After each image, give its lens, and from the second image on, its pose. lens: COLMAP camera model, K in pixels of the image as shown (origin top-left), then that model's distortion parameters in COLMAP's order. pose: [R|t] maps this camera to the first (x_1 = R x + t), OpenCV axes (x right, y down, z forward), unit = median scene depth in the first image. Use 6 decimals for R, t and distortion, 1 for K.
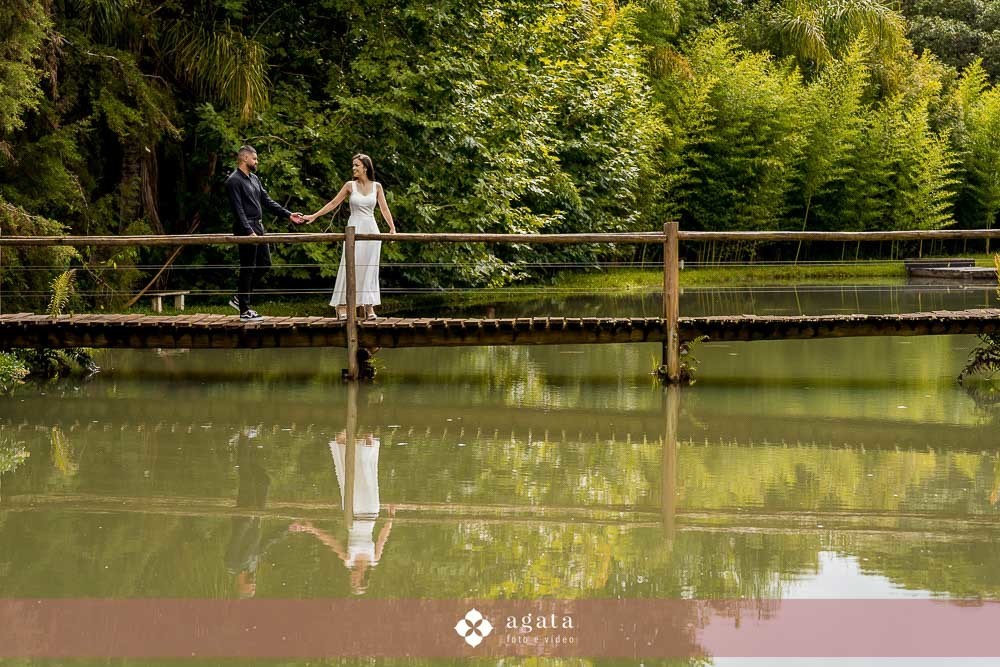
lens RADIAL K [[2220.9, 0, 500.0], [0, 2220.9, 333.5], [0, 0, 1]] dist [-0.065160, 0.113589]
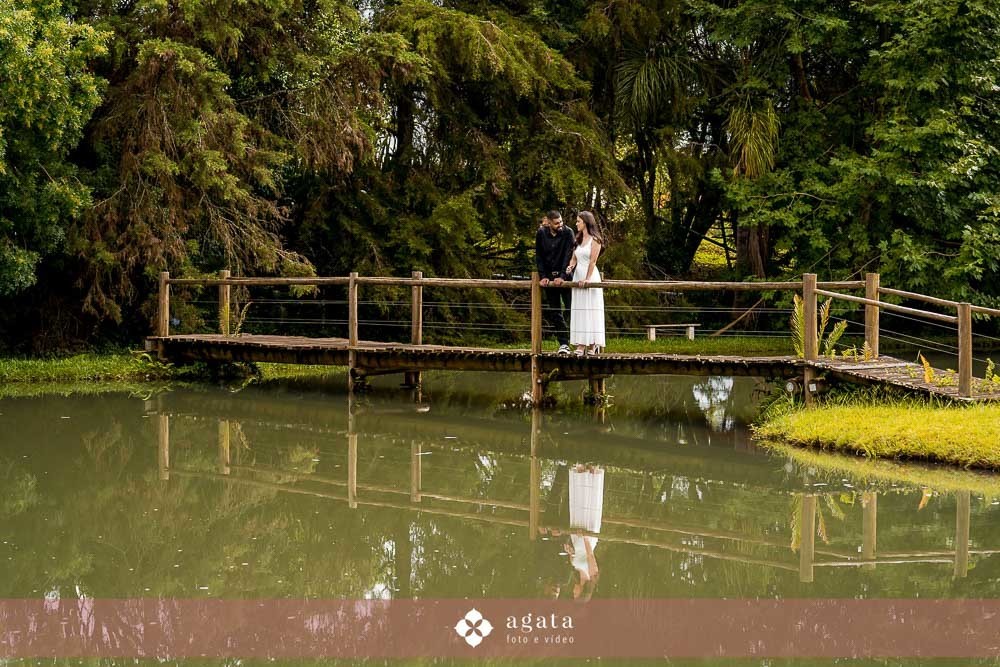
lens RADIAL K [[2220.9, 0, 500.0], [0, 2220.9, 333.5], [0, 0, 1]] dist [-0.065160, 0.113589]
pose [[0.697668, 0.028937, -0.715836, 0.715586], [-0.058499, 0.998148, -0.016665, 0.003109], [0.714028, 0.053503, 0.698069, 0.176692]]
